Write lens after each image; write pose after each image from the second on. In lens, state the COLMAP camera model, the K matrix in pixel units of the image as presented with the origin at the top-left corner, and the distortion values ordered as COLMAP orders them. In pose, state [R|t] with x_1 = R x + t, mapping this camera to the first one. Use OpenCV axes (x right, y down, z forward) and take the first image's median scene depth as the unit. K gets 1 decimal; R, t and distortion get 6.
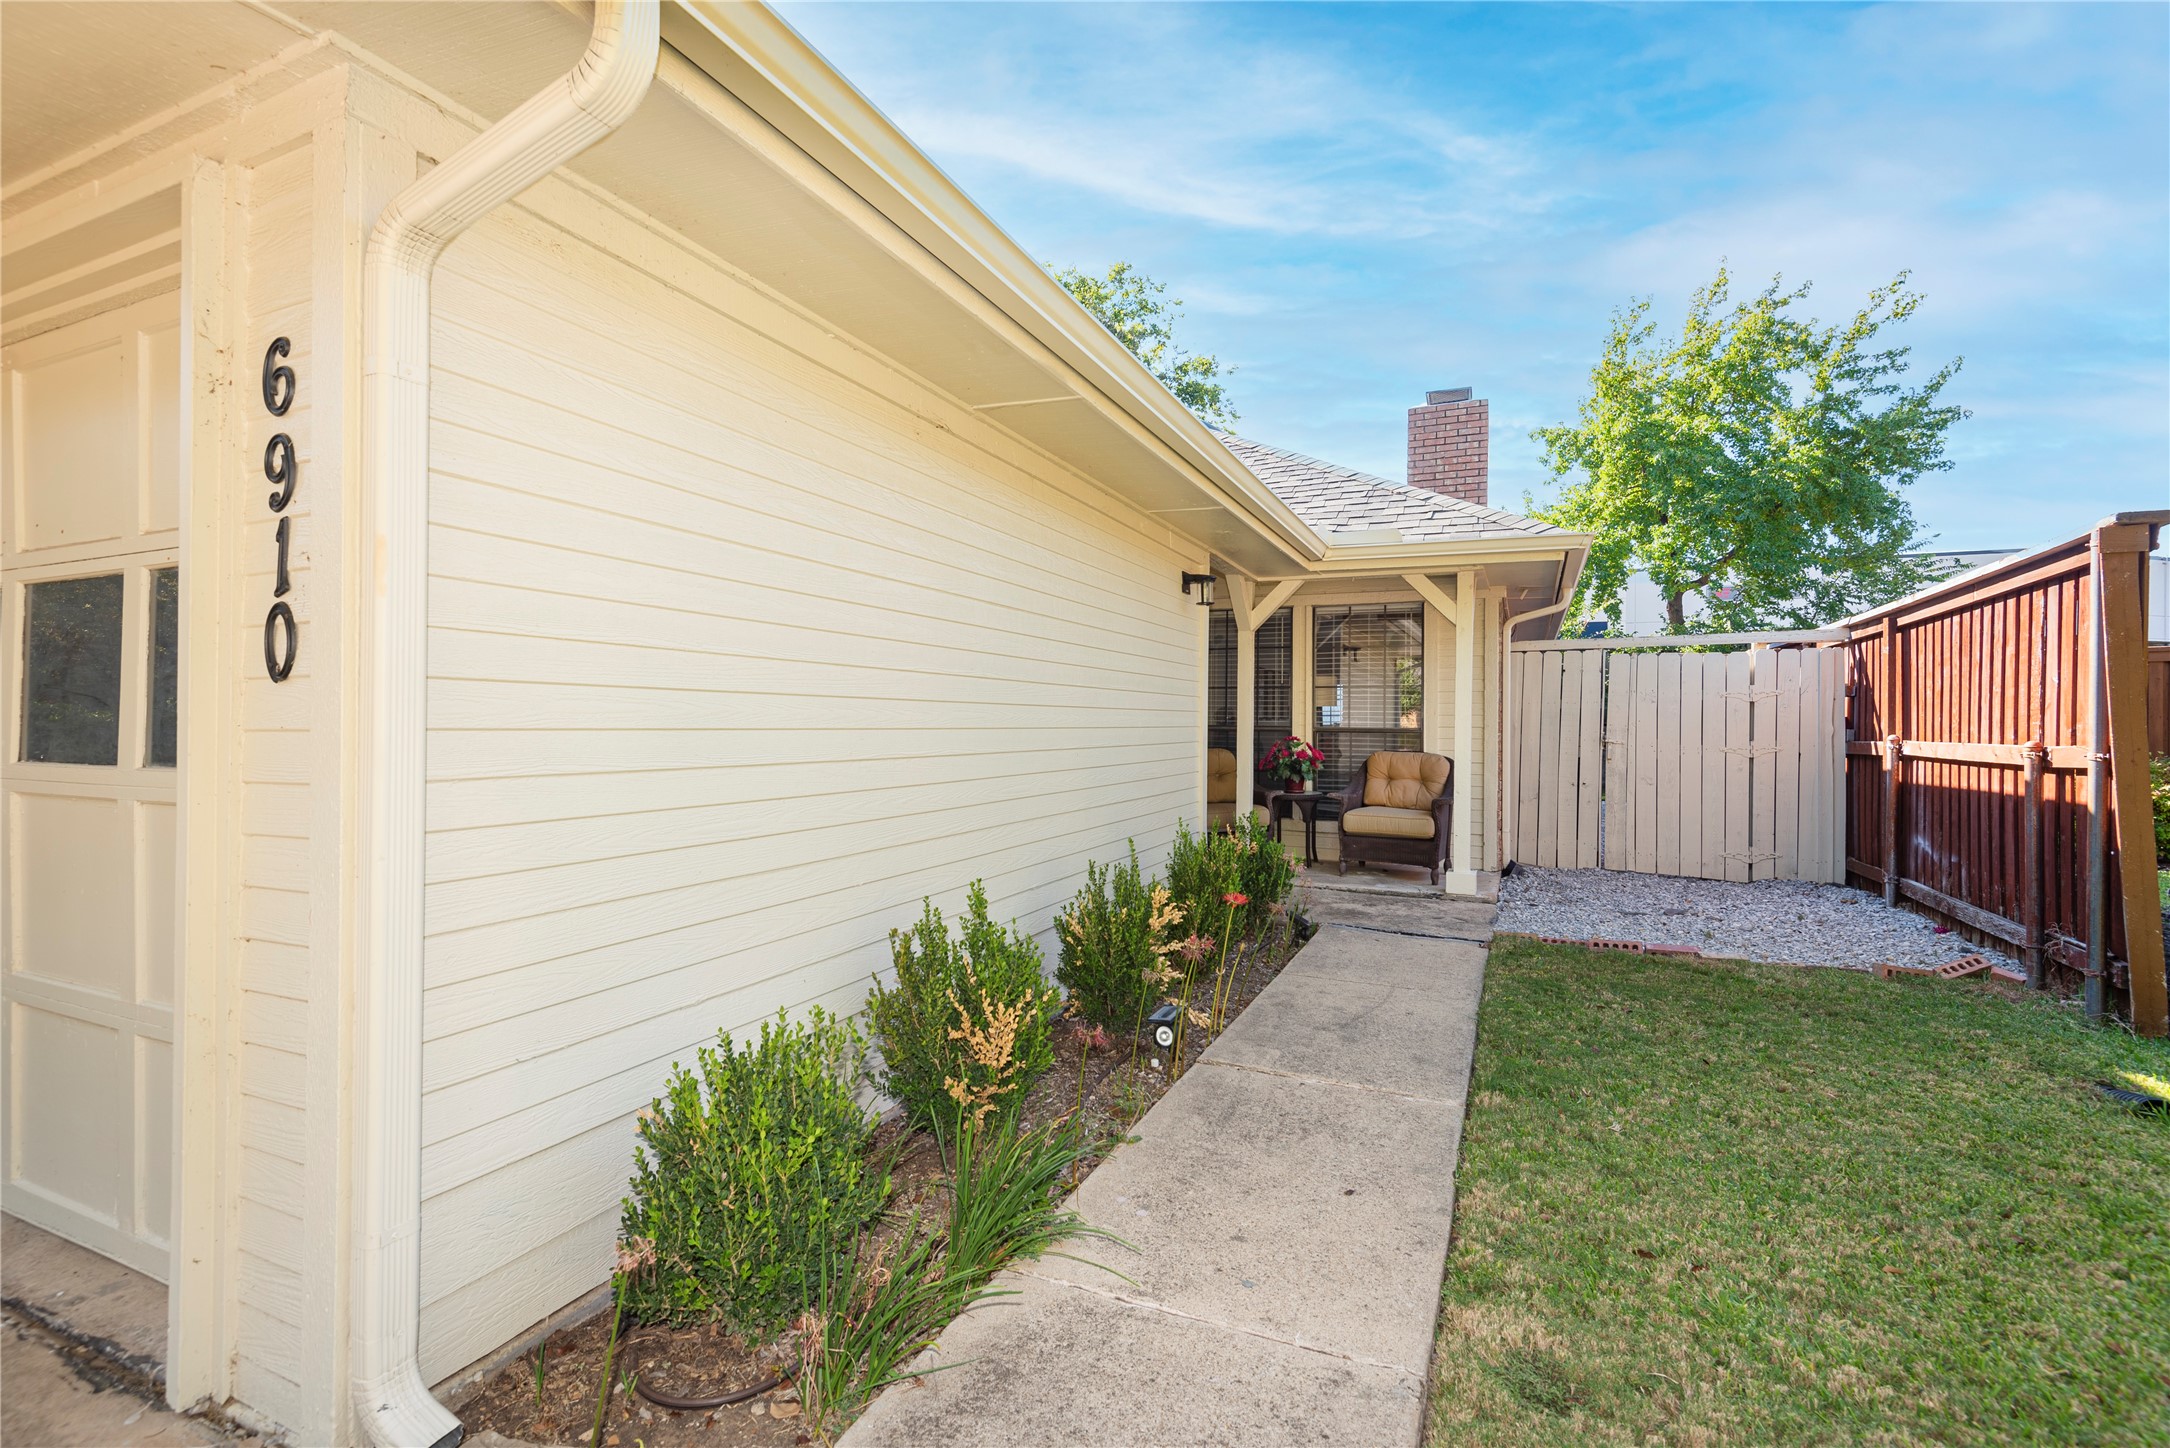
lens RADIAL K [[977.1, 0, 1077.4], [0, 977.1, 726.5], [0, 0, 1]] dist [0.009078, -0.004573]
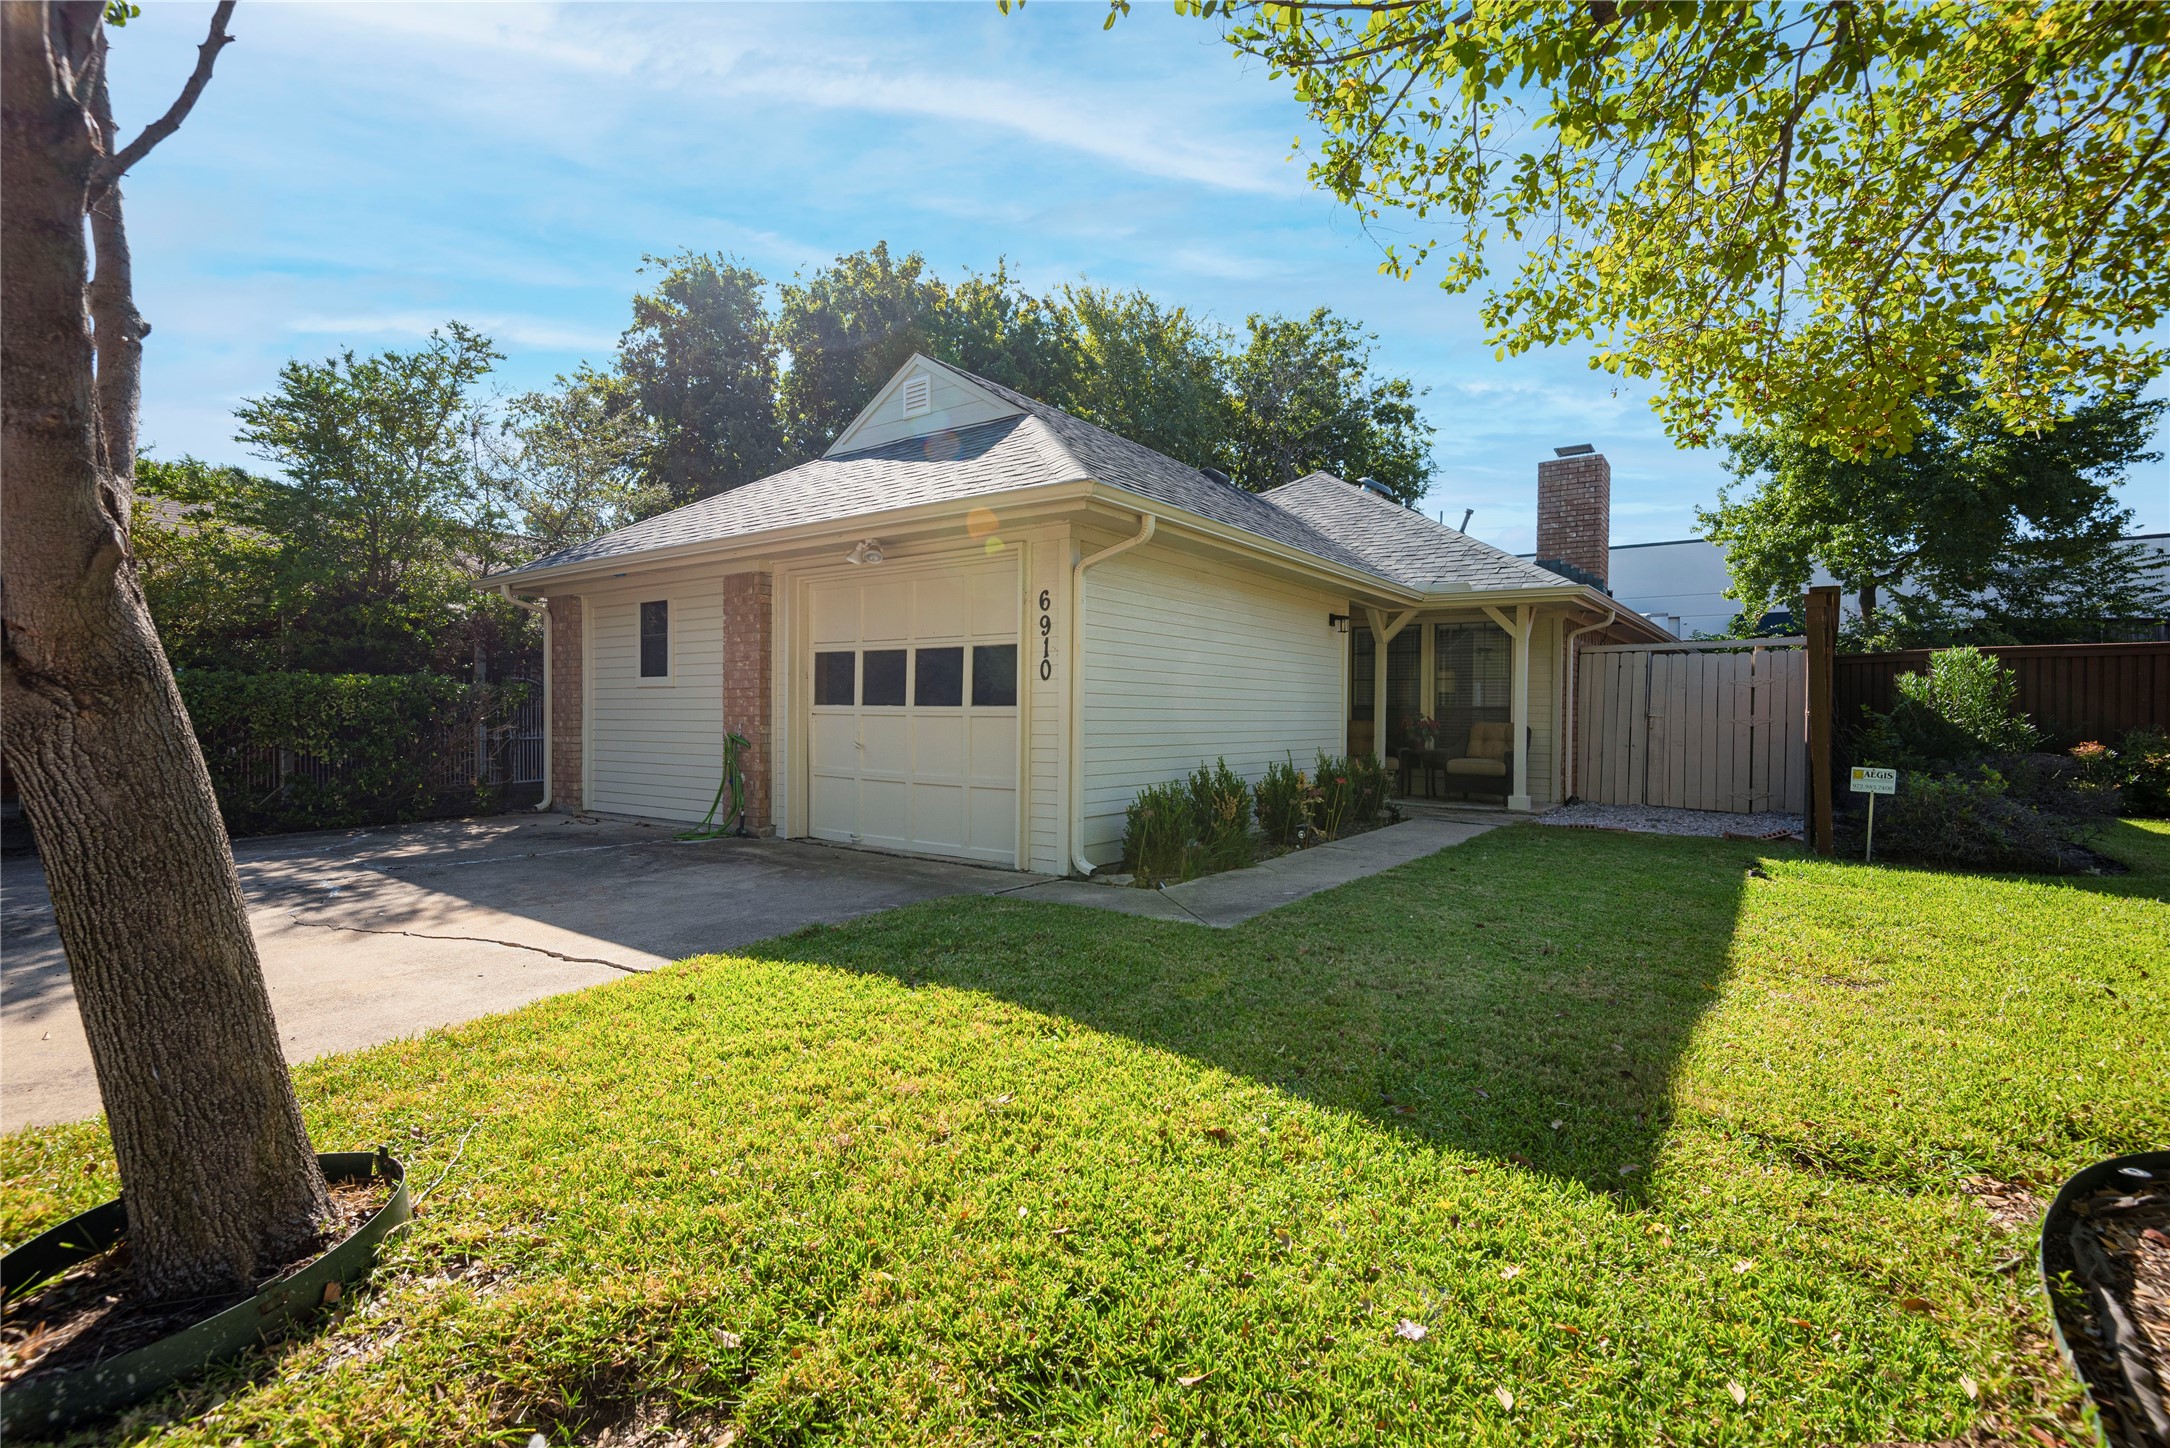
lens RADIAL K [[977.1, 0, 1071.2], [0, 977.1, 718.6], [0, 0, 1]] dist [0.009078, -0.004573]
pose [[0.976544, 0.003059, -0.215295, 0.009605], [-0.003201, 0.999995, -0.000312, 0.009227], [0.215293, 0.000994, 0.976549, -0.237696]]
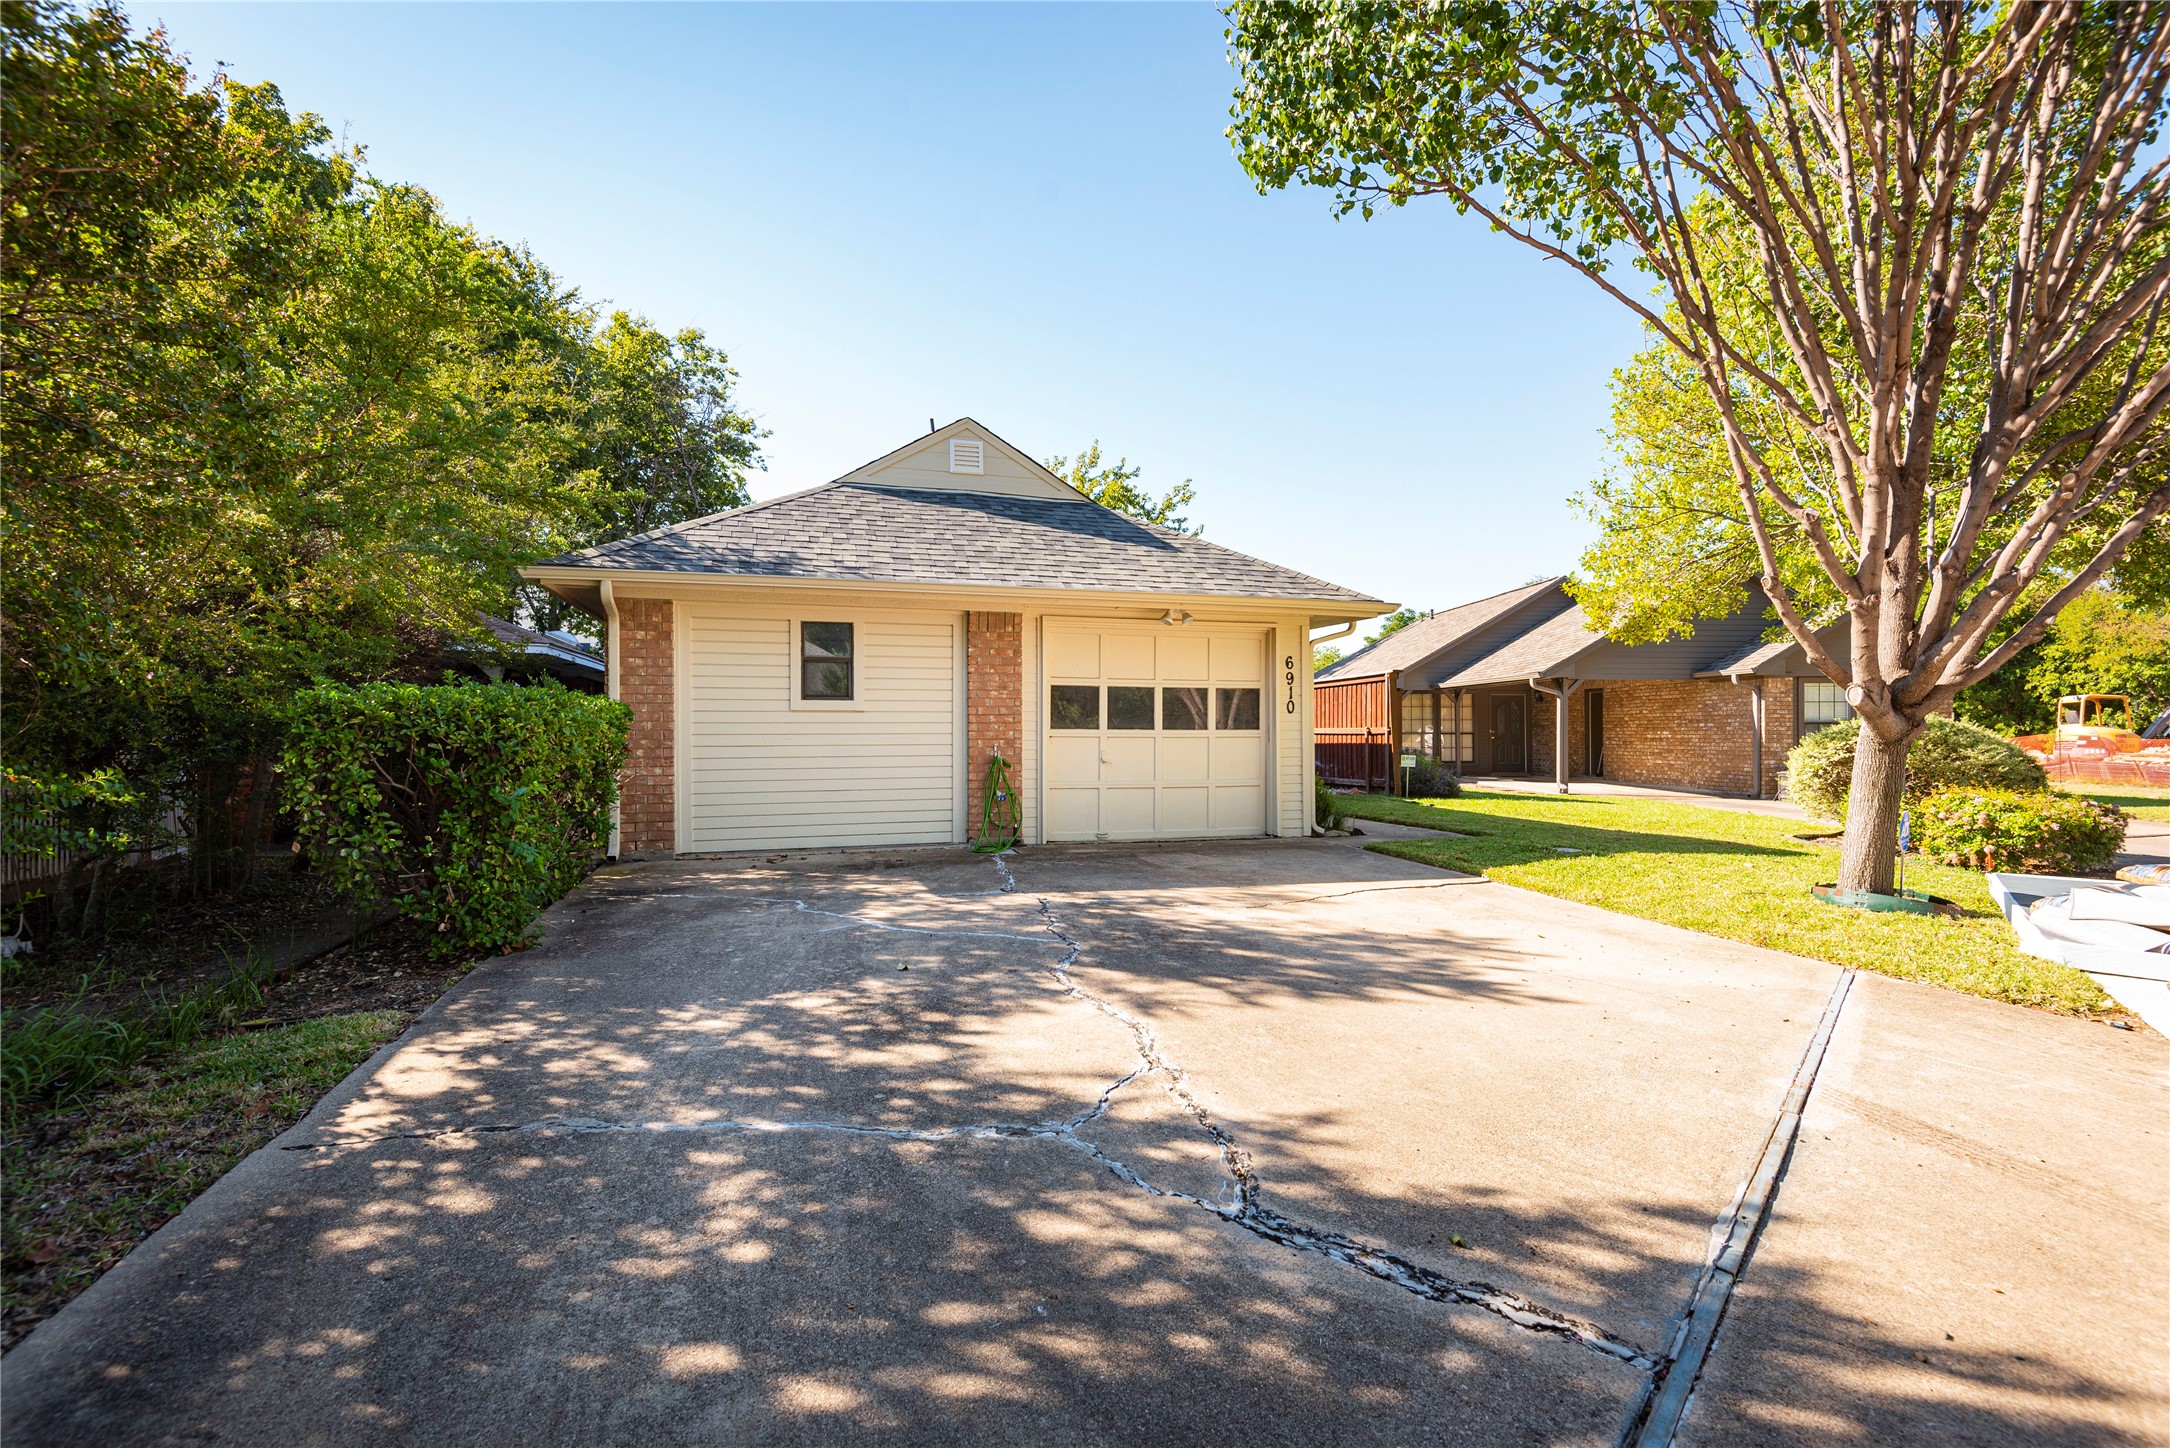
lens RADIAL K [[977.1, 0, 1093.7], [0, 977.1, 729.8], [0, 0, 1]] dist [0.009078, -0.004573]
pose [[0.743392, -0.004507, 0.668841, -0.507967], [0.006621, 0.999978, -0.000620, 0.004790], [-0.668824, 0.004889, 0.743405, -0.236992]]
